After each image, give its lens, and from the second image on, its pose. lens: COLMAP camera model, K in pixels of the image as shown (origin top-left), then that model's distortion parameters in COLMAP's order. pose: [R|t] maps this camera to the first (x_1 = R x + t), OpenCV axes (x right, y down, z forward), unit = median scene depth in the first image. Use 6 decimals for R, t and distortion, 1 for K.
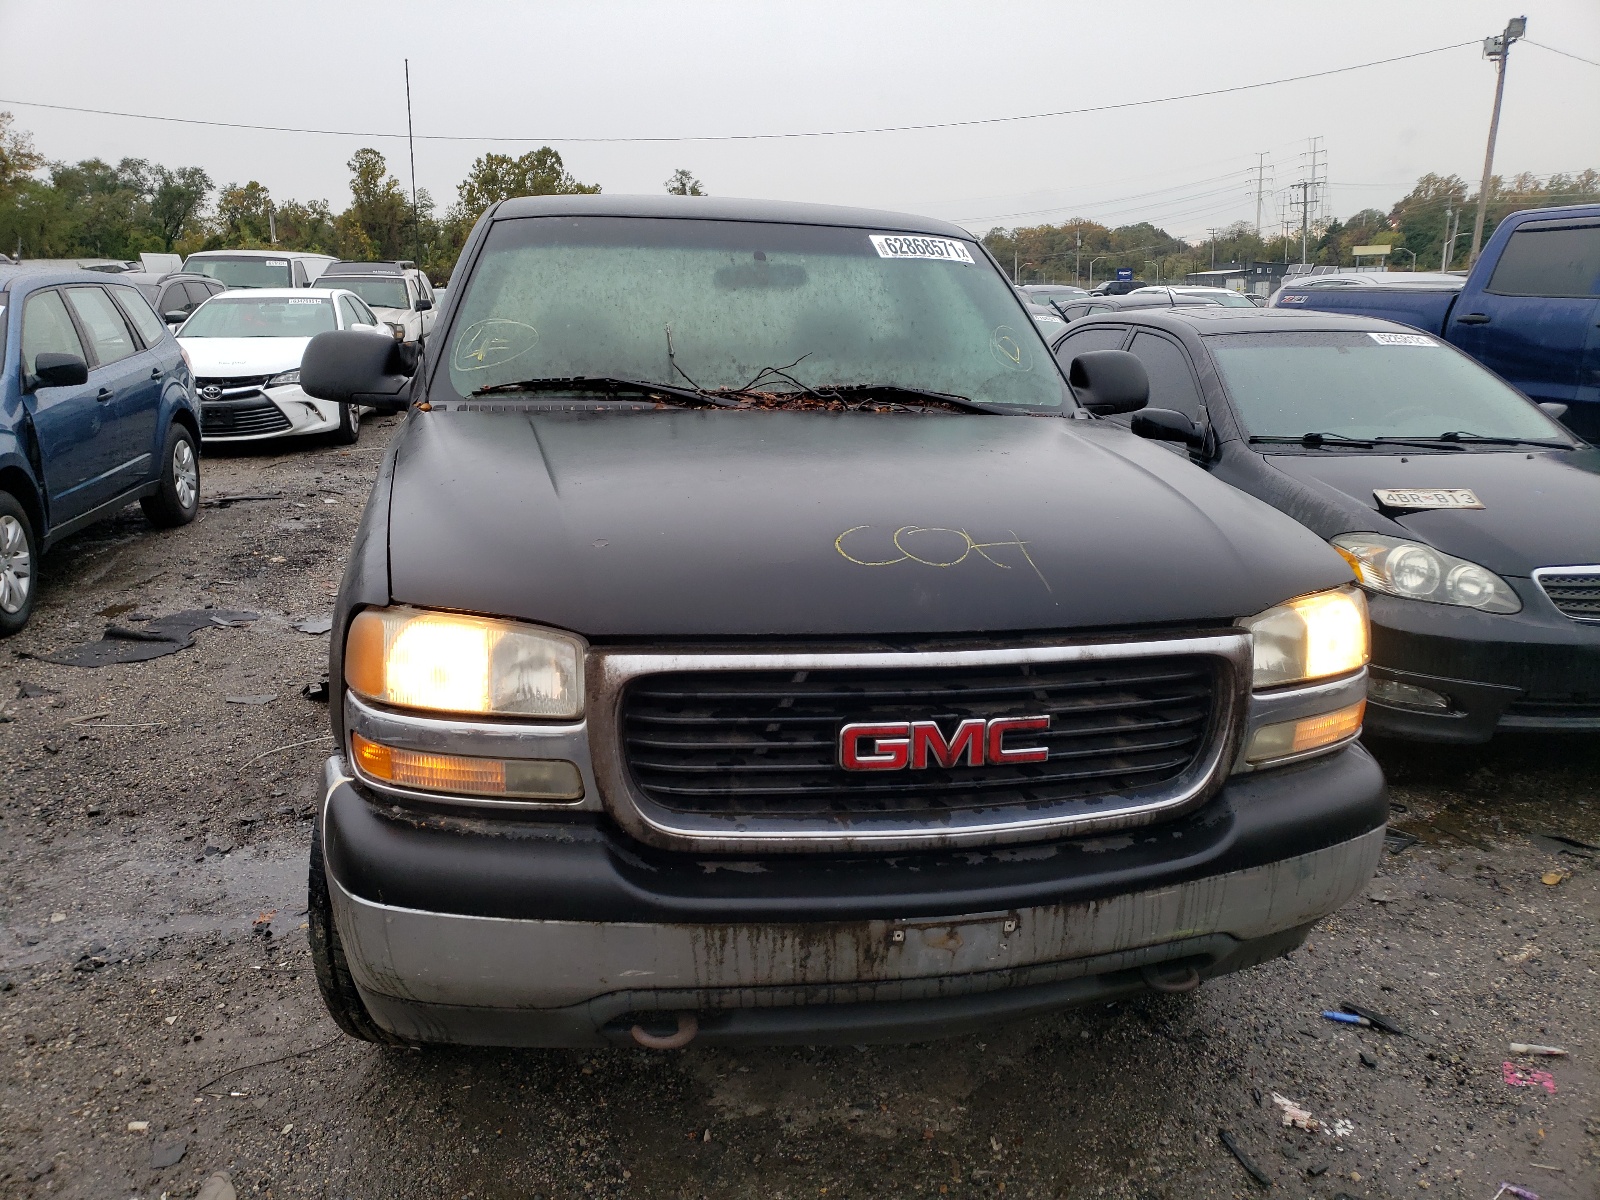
lens RADIAL K [[1213.3, 0, 801.5], [0, 1213.3, 600.8], [0, 0, 1]] dist [0.043095, 0.005481]
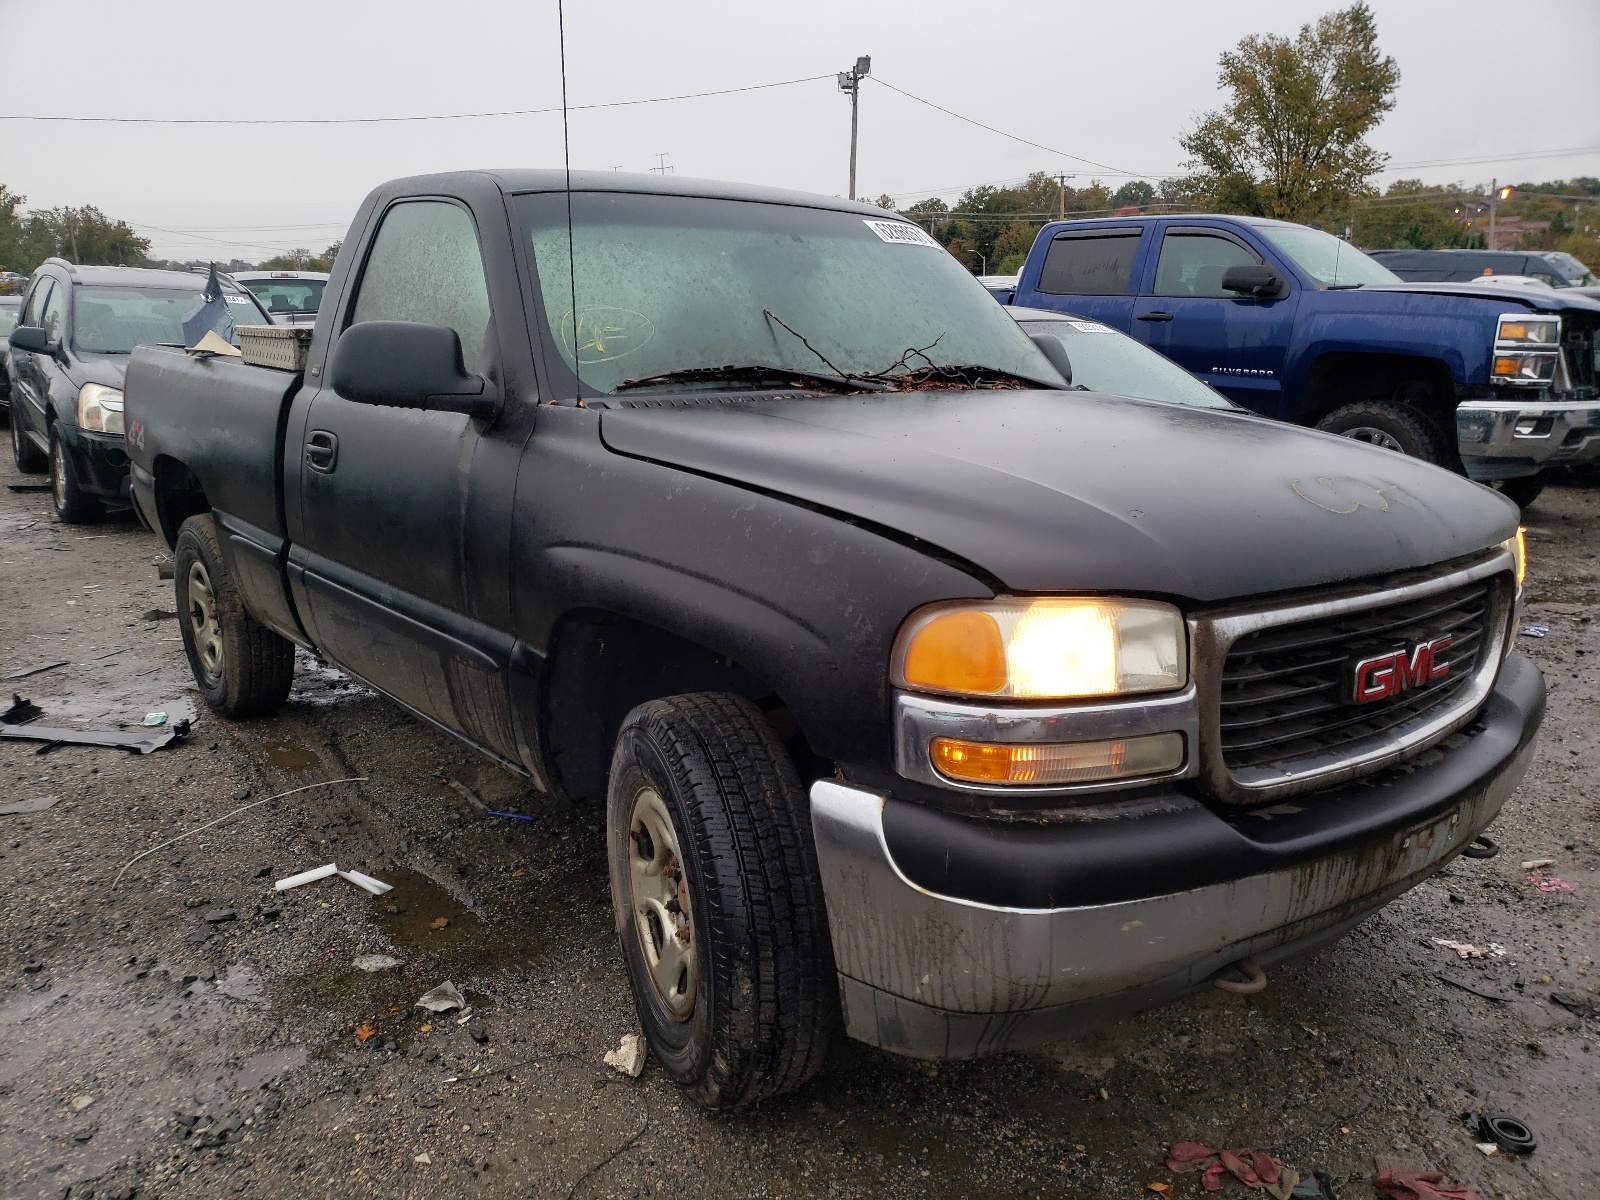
lens RADIAL K [[1213.3, 0, 810.9], [0, 1213.3, 642.1], [0, 0, 1]] dist [0.043095, 0.005481]
pose [[0.901513, -0.123667, 0.414706, -0.666096], [0.112248, 0.992324, 0.051904, -0.020223], [-0.417942, -0.000242, 0.908474, 0.166238]]
